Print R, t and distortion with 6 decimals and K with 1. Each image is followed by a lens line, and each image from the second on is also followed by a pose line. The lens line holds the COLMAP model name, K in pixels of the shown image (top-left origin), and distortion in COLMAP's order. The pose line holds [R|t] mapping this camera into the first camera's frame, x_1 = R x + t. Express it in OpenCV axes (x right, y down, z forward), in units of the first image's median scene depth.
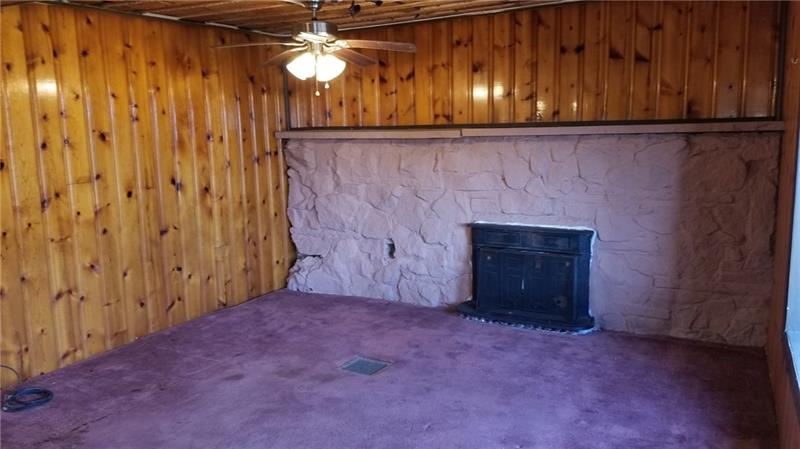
lens RADIAL K [[618.3, 0, 414.5], [0, 618.3, 218.1], [0, 0, 1]] dist [0.047025, -0.080106]
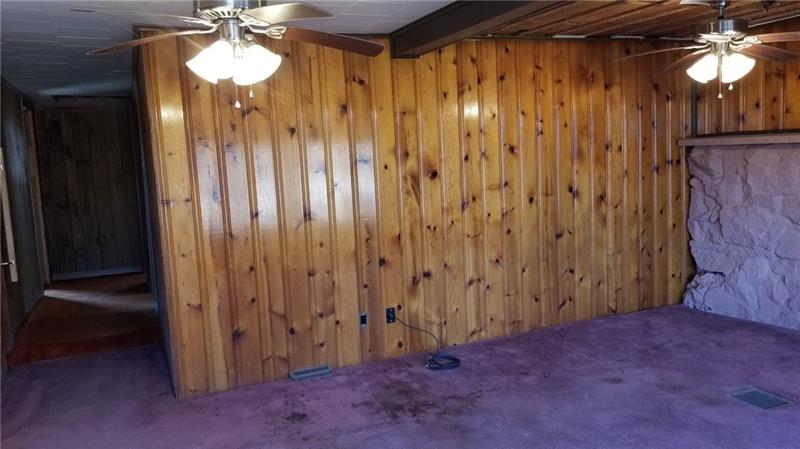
lens RADIAL K [[618.3, 0, 399.3], [0, 618.3, 224.2], [0, 0, 1]] dist [0.047025, -0.080106]
pose [[0.786639, 0.049360, -0.615437, 0.043342], [-0.054464, 0.998461, 0.010464, 0.006516], [0.615006, 0.025288, 0.788116, -0.025864]]
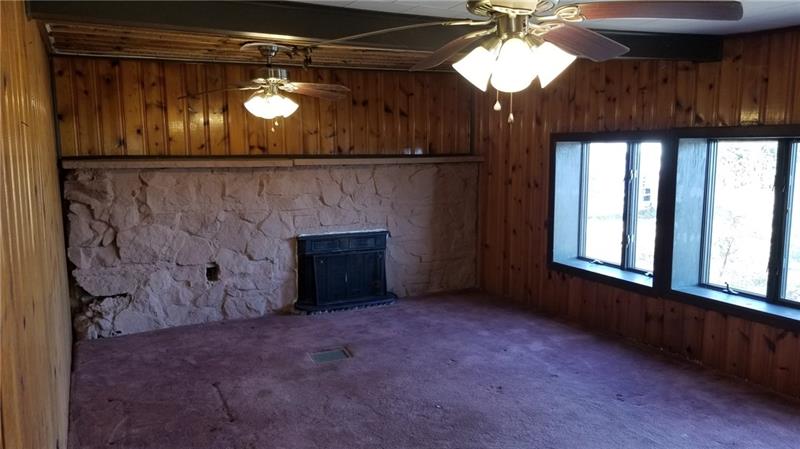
lens RADIAL K [[618.3, 0, 404.3], [0, 618.3, 225.7], [0, 0, 1]] dist [0.047025, -0.080106]
pose [[0.570608, -0.087429, 0.816556, -0.831504], [0.108607, 0.993617, 0.030493, -0.029674], [-0.814010, 0.071284, 0.576461, 0.141939]]
